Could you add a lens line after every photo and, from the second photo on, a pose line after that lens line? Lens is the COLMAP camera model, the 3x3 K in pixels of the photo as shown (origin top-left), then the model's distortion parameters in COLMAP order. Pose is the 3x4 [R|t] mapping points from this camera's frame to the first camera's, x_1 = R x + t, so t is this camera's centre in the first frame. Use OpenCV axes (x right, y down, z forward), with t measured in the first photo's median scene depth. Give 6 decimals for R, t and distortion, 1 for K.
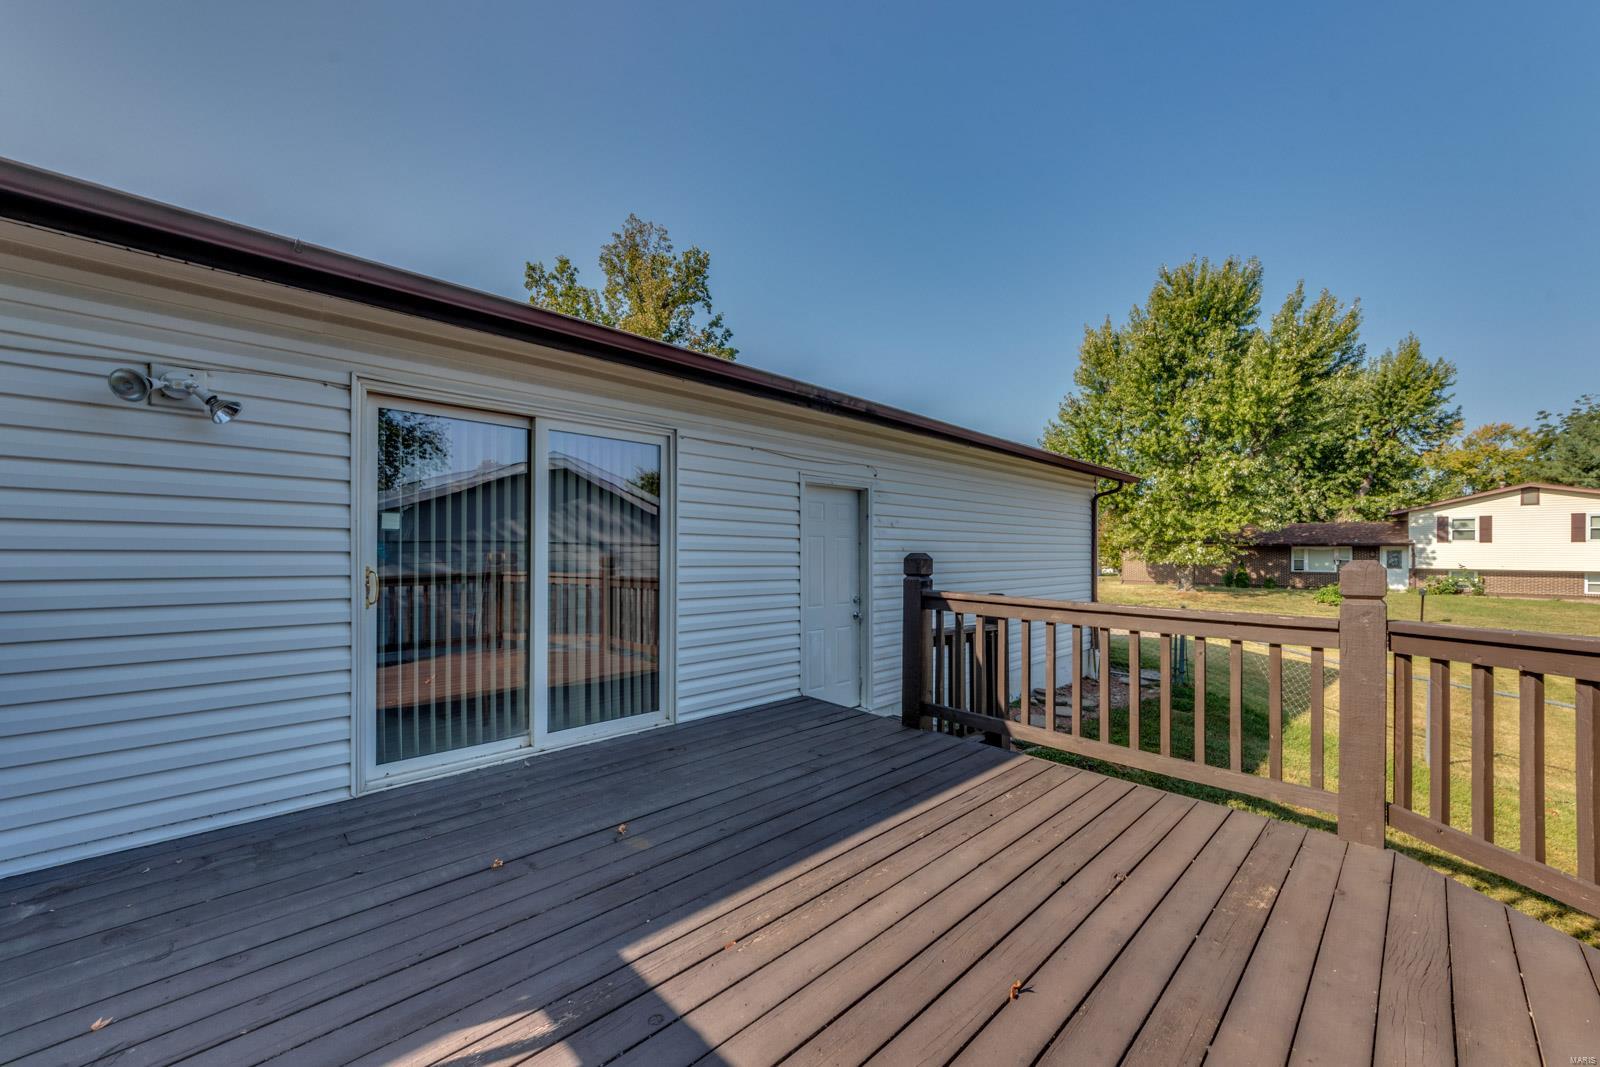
lens RADIAL K [[613.9, 0, 802.2], [0, 613.9, 542.3], [0, 0, 1]] dist [-0.000610, -0.000207]
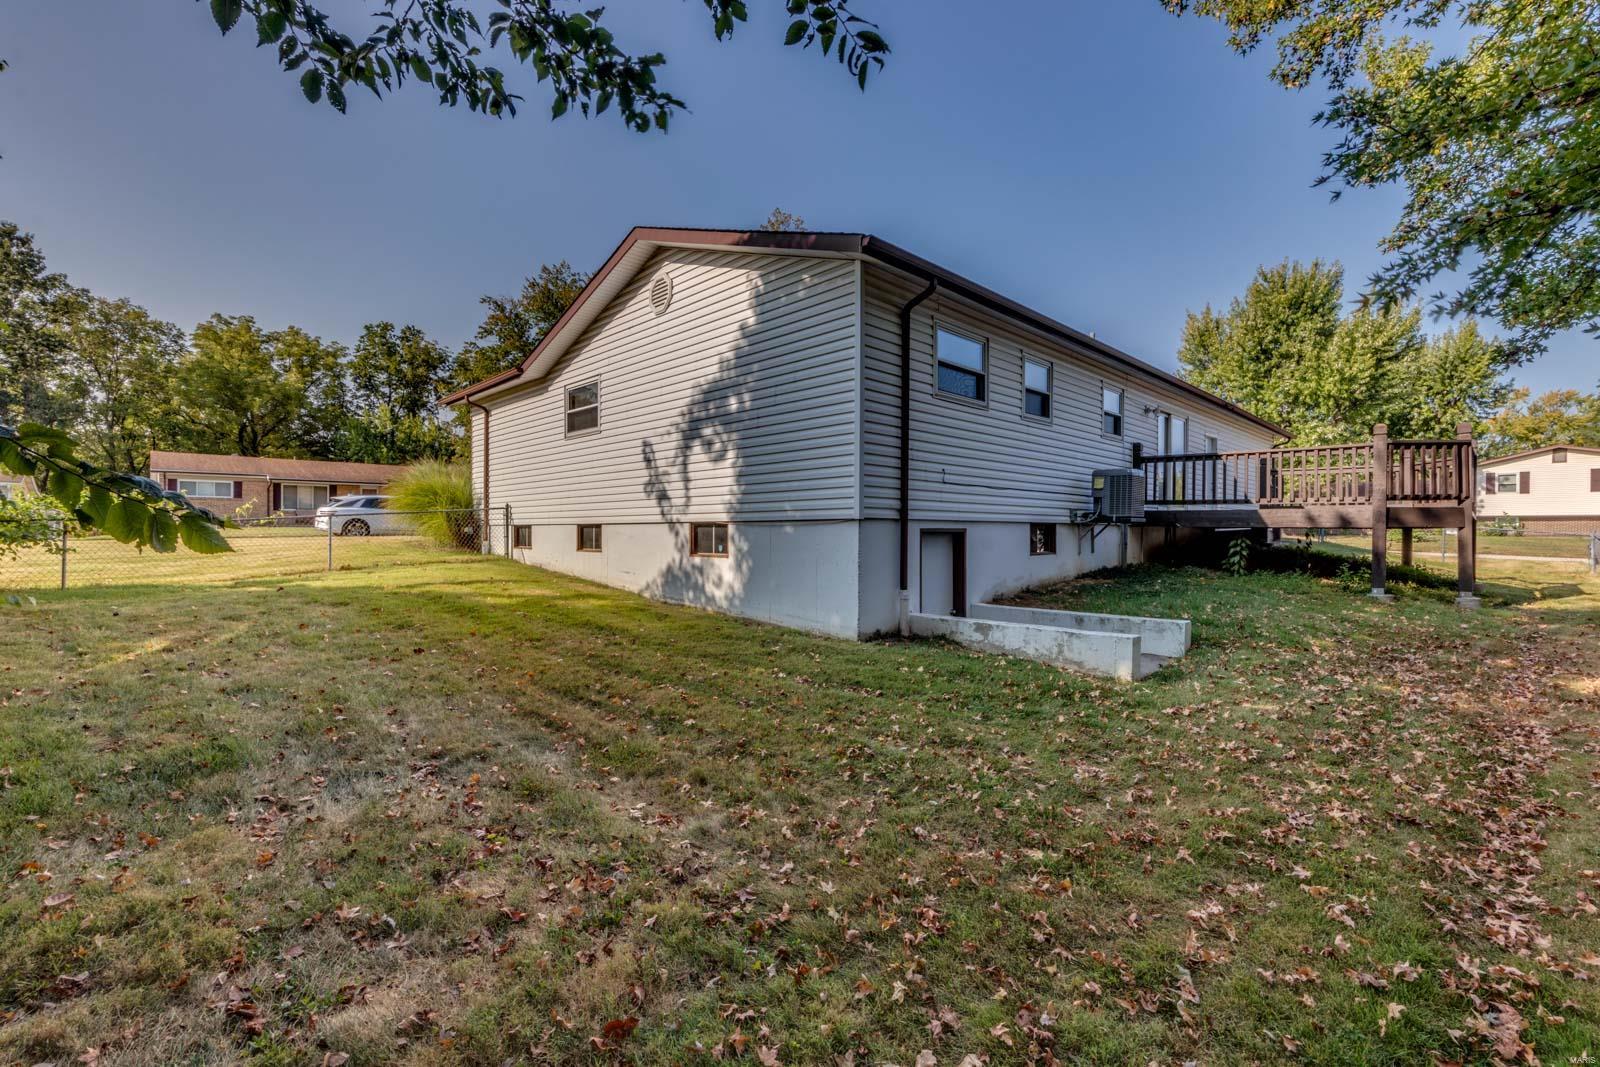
lens RADIAL K [[699.7, 0, 801.4], [0, 699.7, 525.4], [0, 0, 1]] dist [0.000356, 0.000695]
pose [[0.999983, -0.002472, 0.005372, -0.333524], [0.002442, 0.999981, 0.005732, 0.051632], [-0.005386, -0.005719, 0.999969, -0.386611]]
